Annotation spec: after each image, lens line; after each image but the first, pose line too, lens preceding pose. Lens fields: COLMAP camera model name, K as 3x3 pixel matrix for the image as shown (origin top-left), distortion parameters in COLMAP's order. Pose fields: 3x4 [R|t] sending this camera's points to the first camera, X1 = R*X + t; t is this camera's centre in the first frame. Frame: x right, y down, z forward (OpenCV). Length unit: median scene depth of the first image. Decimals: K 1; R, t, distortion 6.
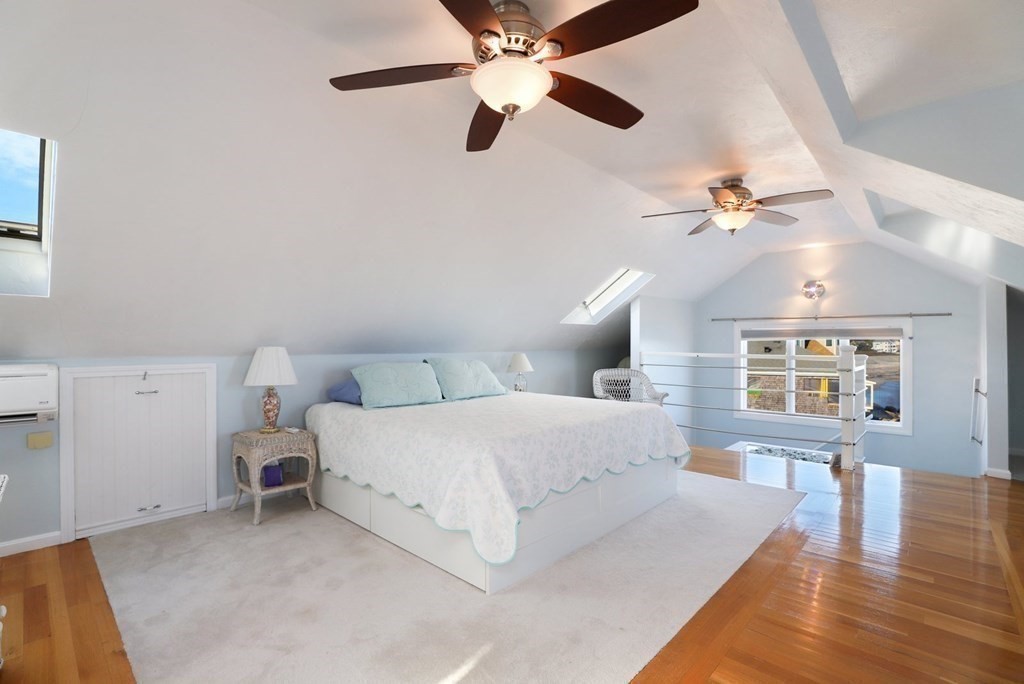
lens RADIAL K [[484.2, 0, 541.1], [0, 484.2, 346.5], [0, 0, 1]] dist [-0.002298, -0.000413]
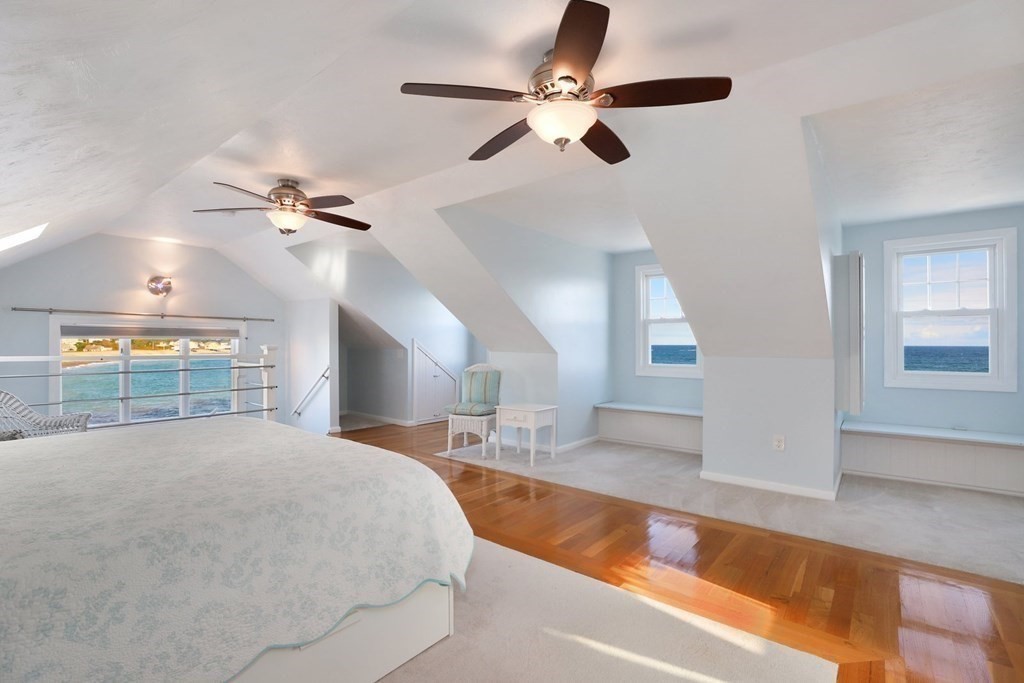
lens RADIAL K [[462.7, 0, 508.2], [0, 462.7, 346.7], [0, 0, 1]] dist [-0.003233, -0.000104]
pose [[-0.012448, -0.009302, 0.999879, -0.397700], [0.006712, 0.999933, 0.009387, -0.003504], [-0.999900, 0.006828, -0.012385, 0.388577]]
